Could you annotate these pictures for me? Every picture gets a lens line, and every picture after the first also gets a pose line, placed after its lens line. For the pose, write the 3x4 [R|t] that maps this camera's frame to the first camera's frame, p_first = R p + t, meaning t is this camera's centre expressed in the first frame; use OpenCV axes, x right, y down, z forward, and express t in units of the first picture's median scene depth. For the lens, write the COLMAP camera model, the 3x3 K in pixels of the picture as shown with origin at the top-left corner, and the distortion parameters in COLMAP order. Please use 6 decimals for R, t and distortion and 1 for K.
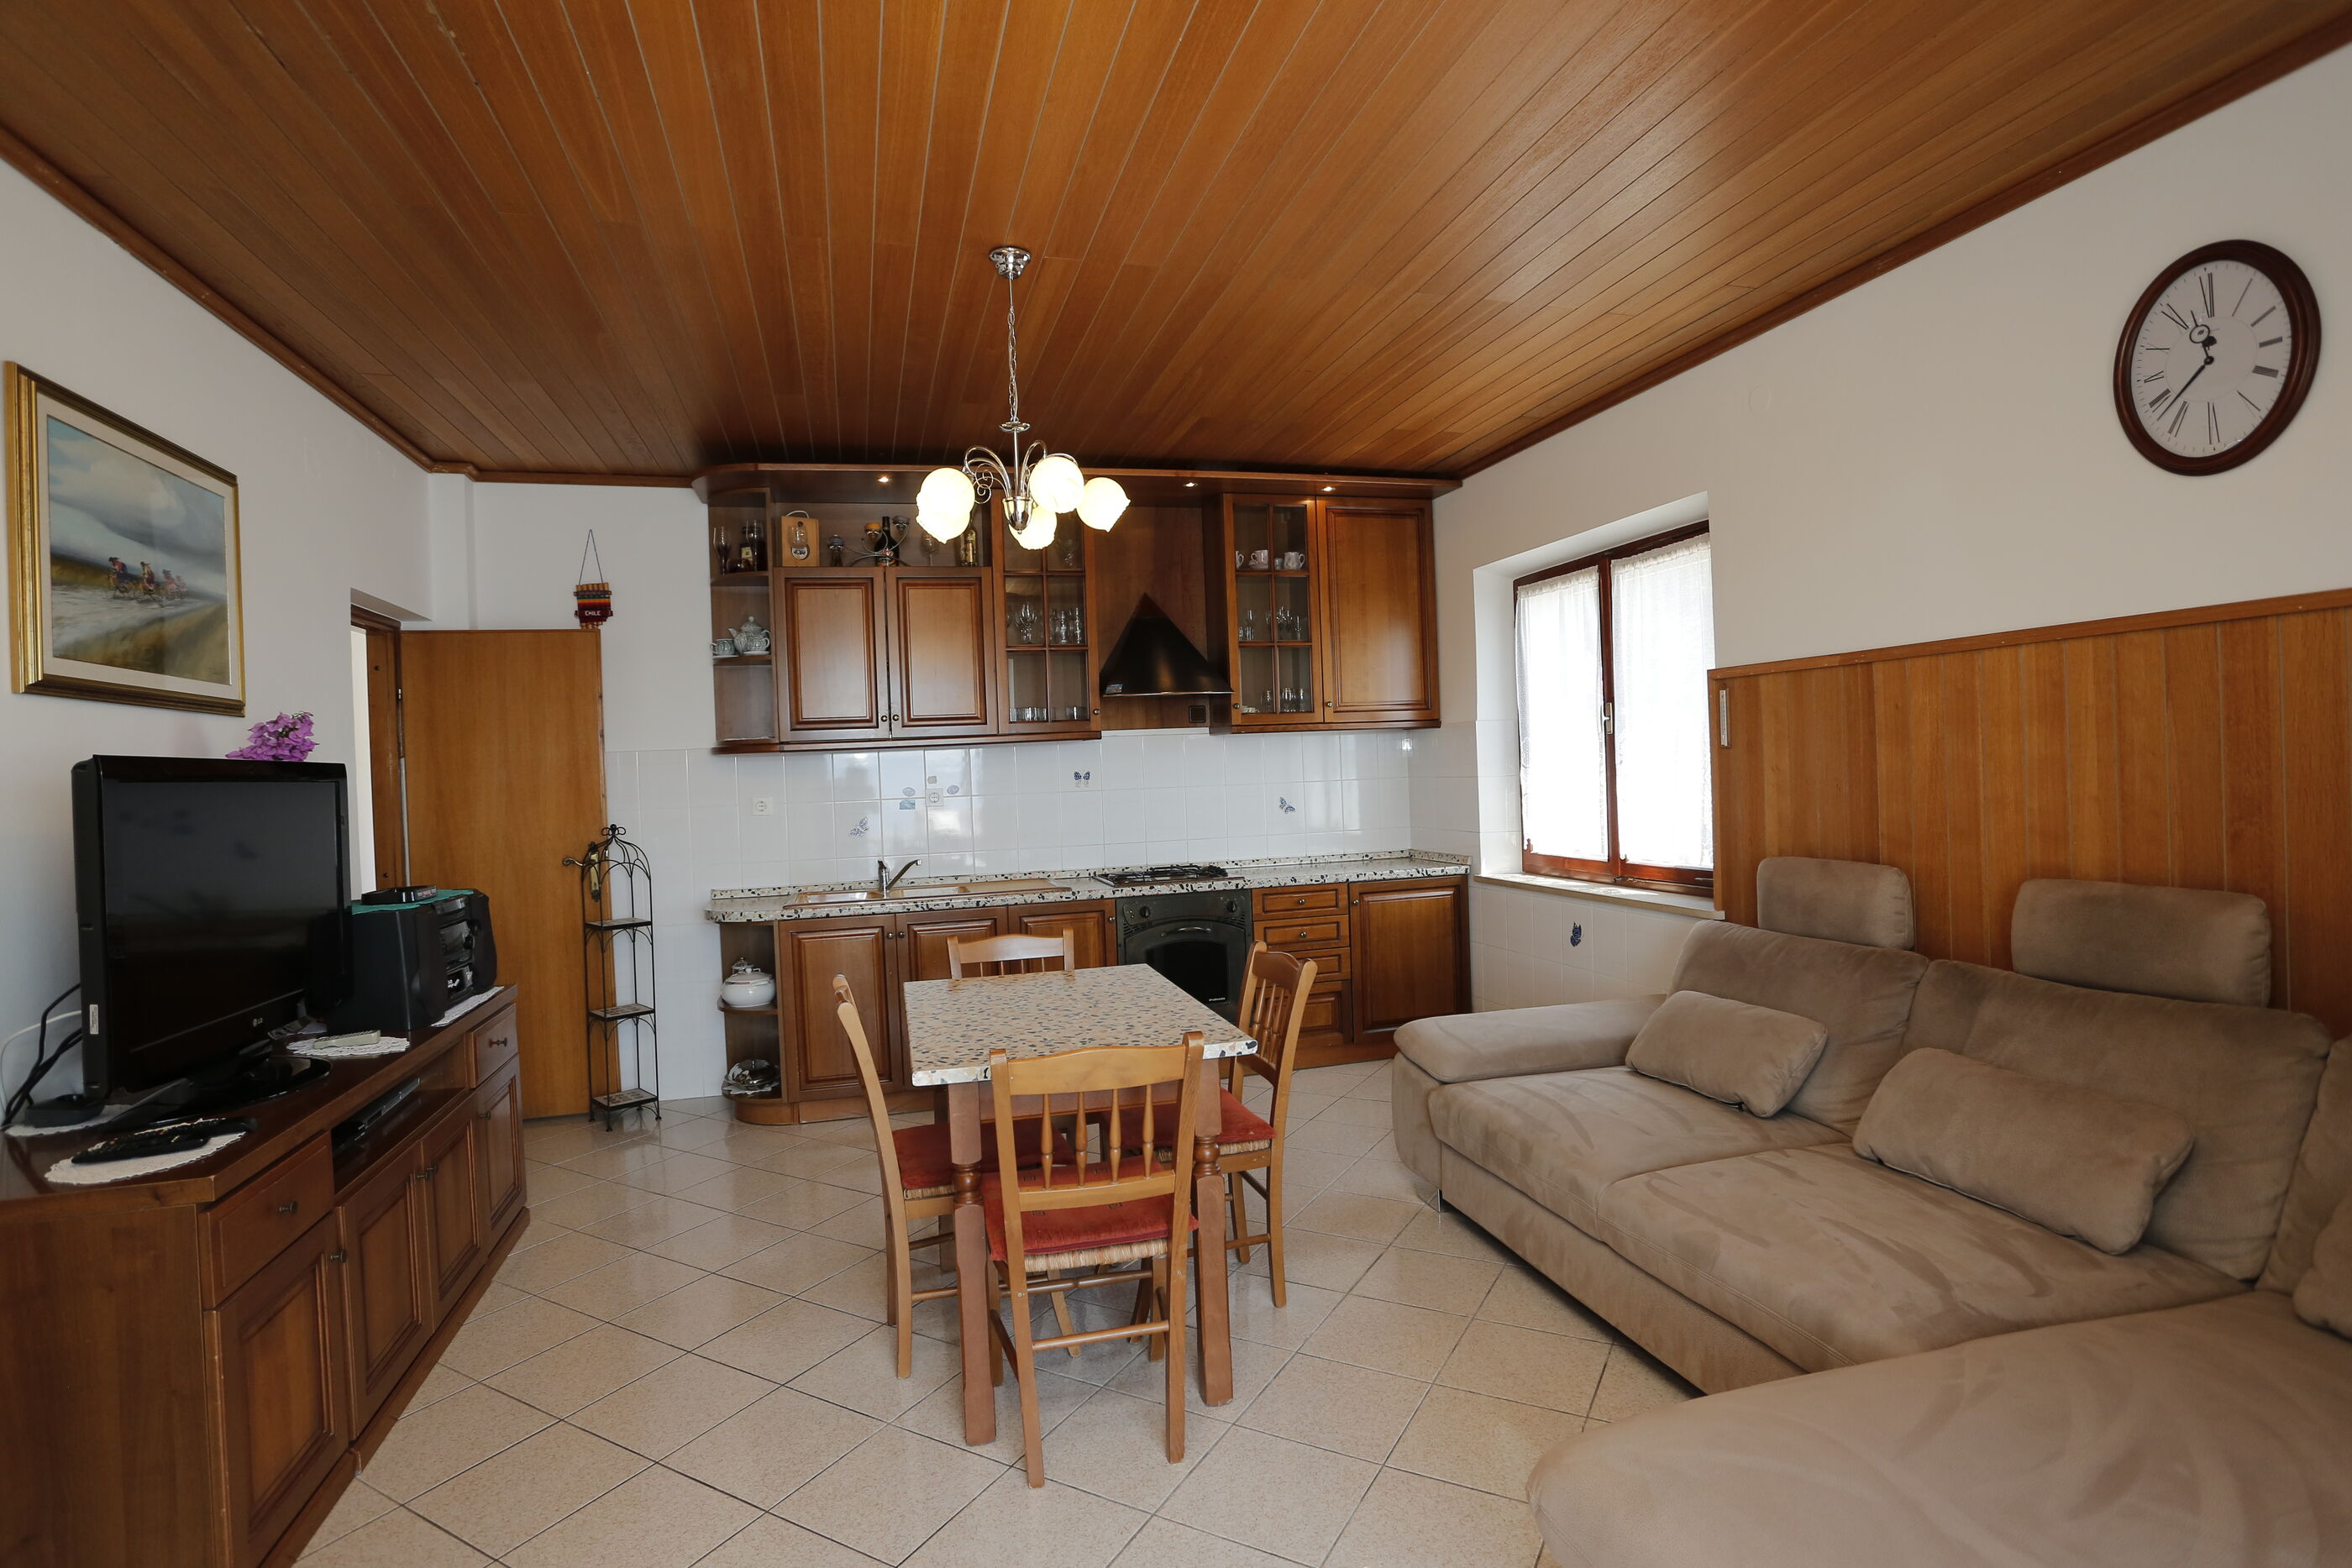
lens RADIAL K [[1175.3, 0, 1175.5], [0, 1175.3, 755.1], [0, 0, 1]] dist [-0.004717, -0.000728]
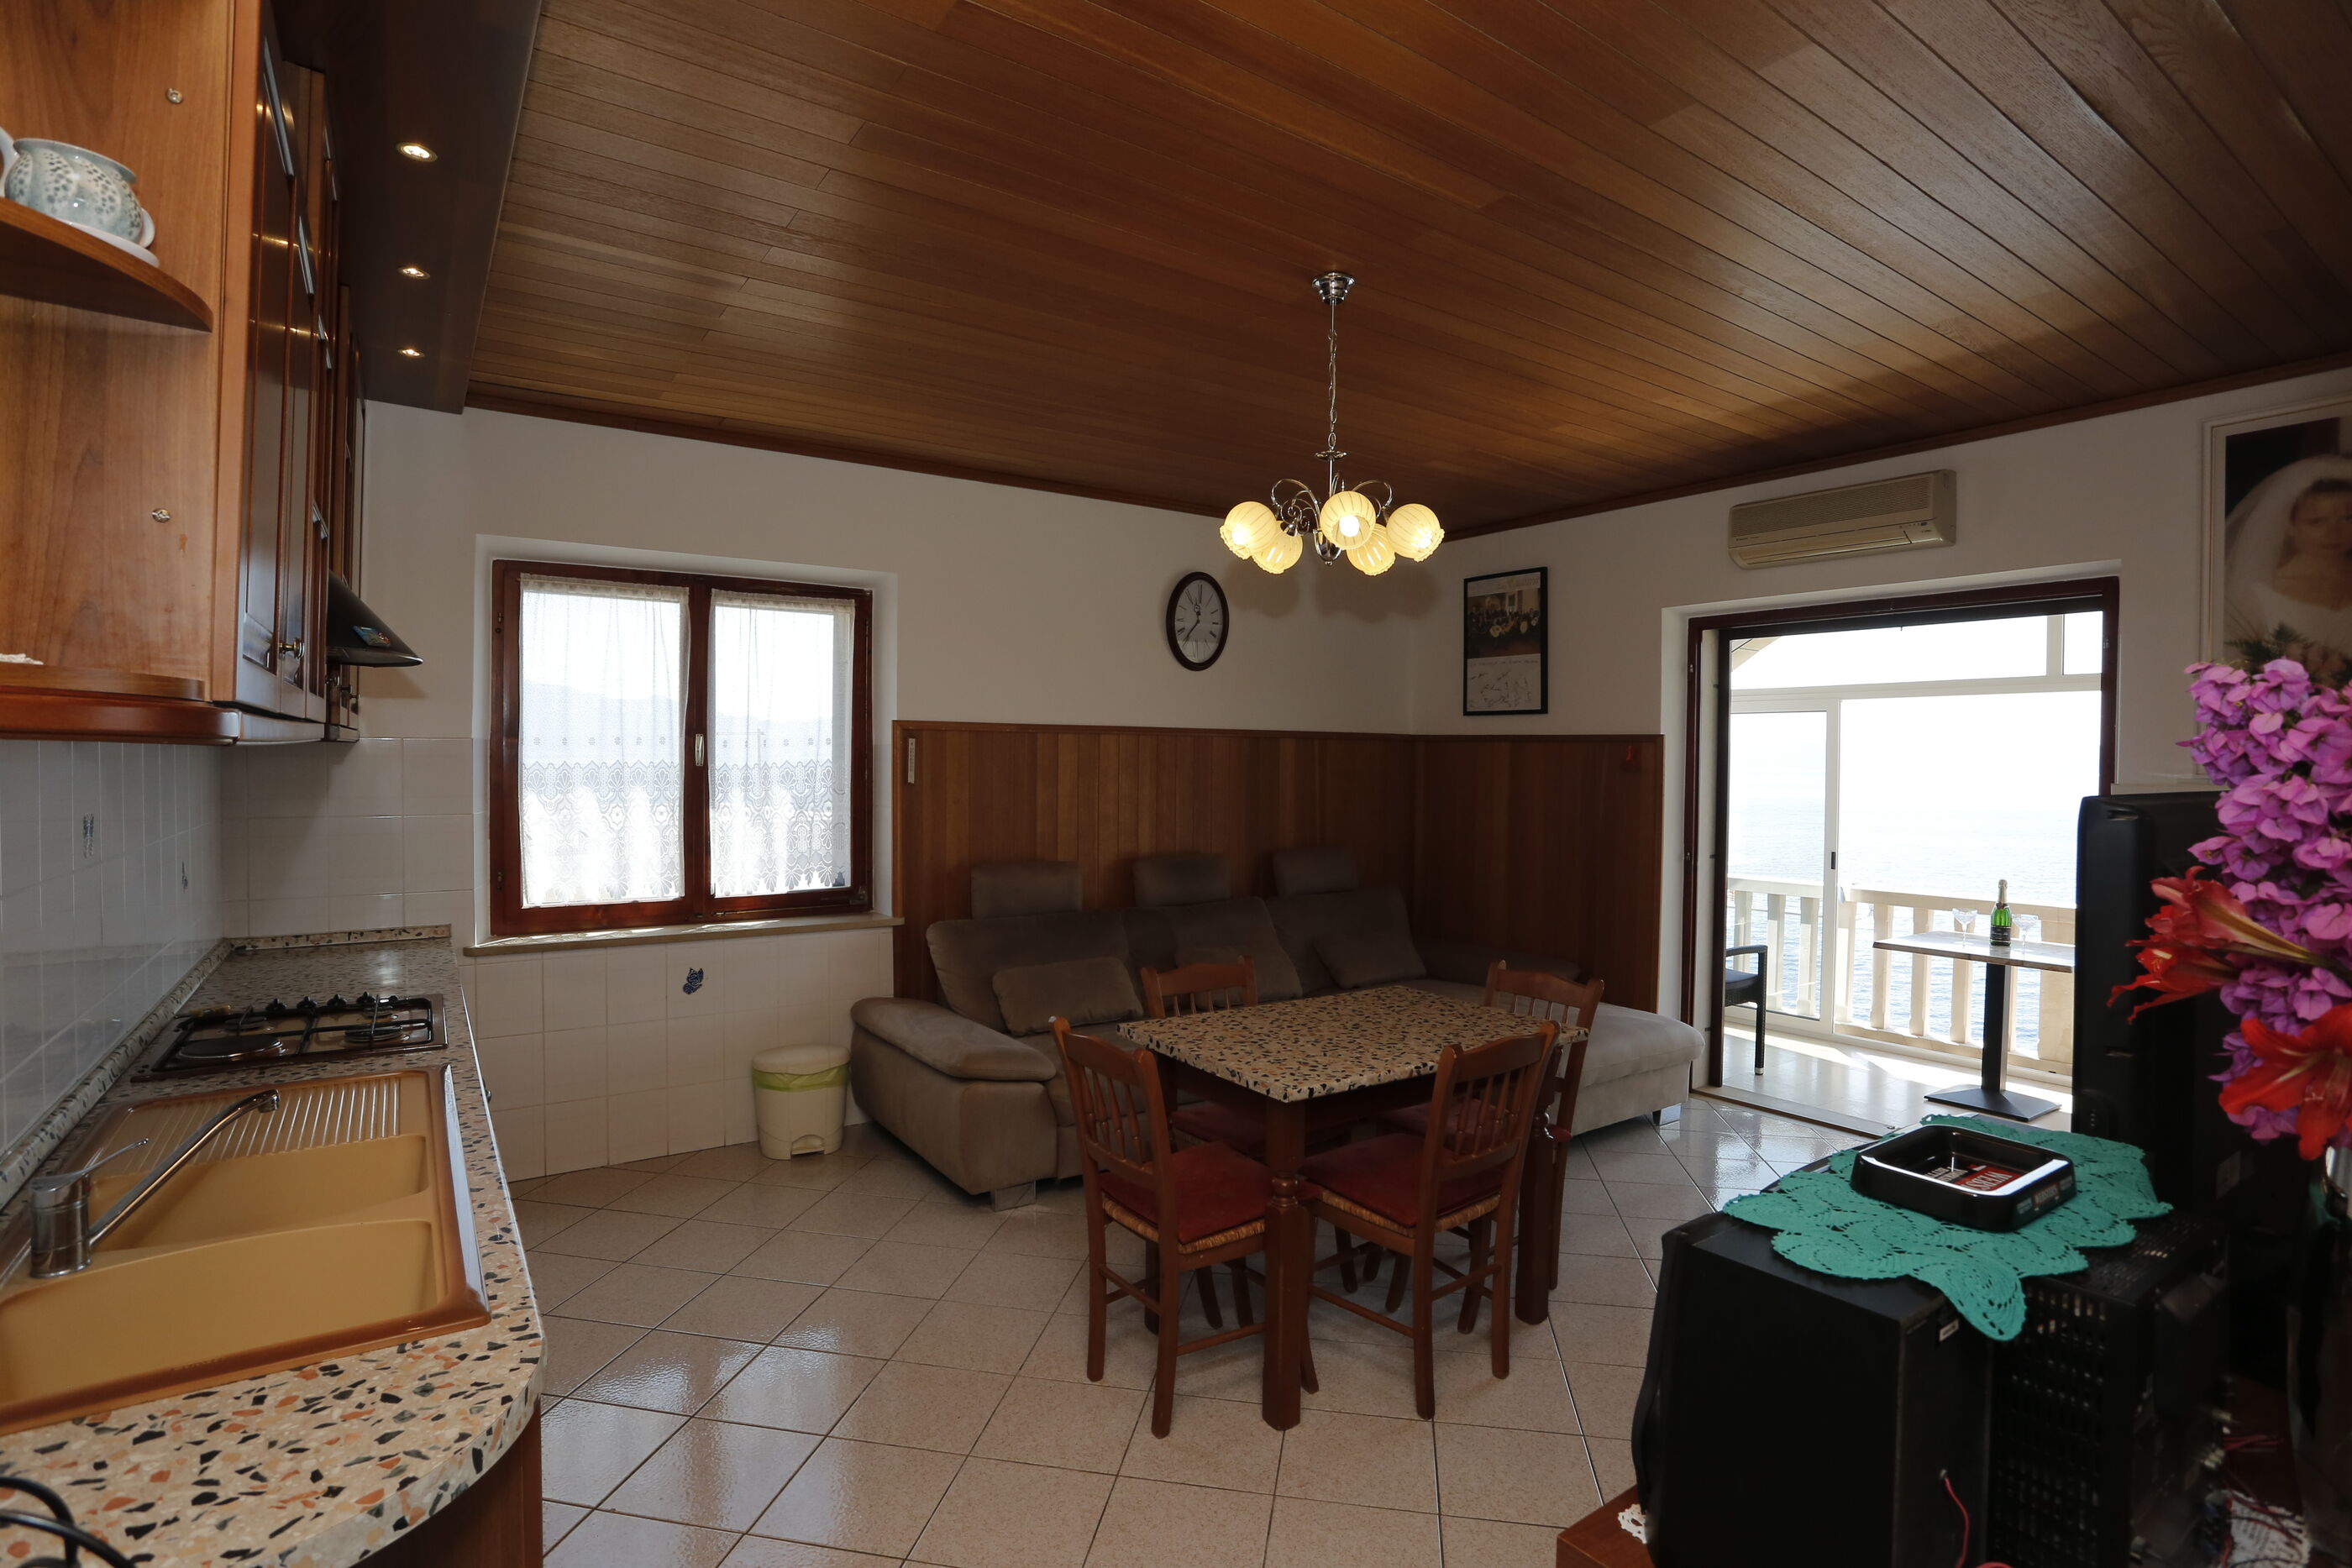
lens RADIAL K [[1163.5, 0, 1176.0], [0, 1163.5, 784.0], [0, 0, 1]] dist [0.001233, 0.000530]
pose [[-0.324148, 0.018134, 0.945833, -0.807485], [-0.003053, 0.999791, -0.020215, 0.017629], [-0.946001, -0.009441, -0.324025, 1.147967]]
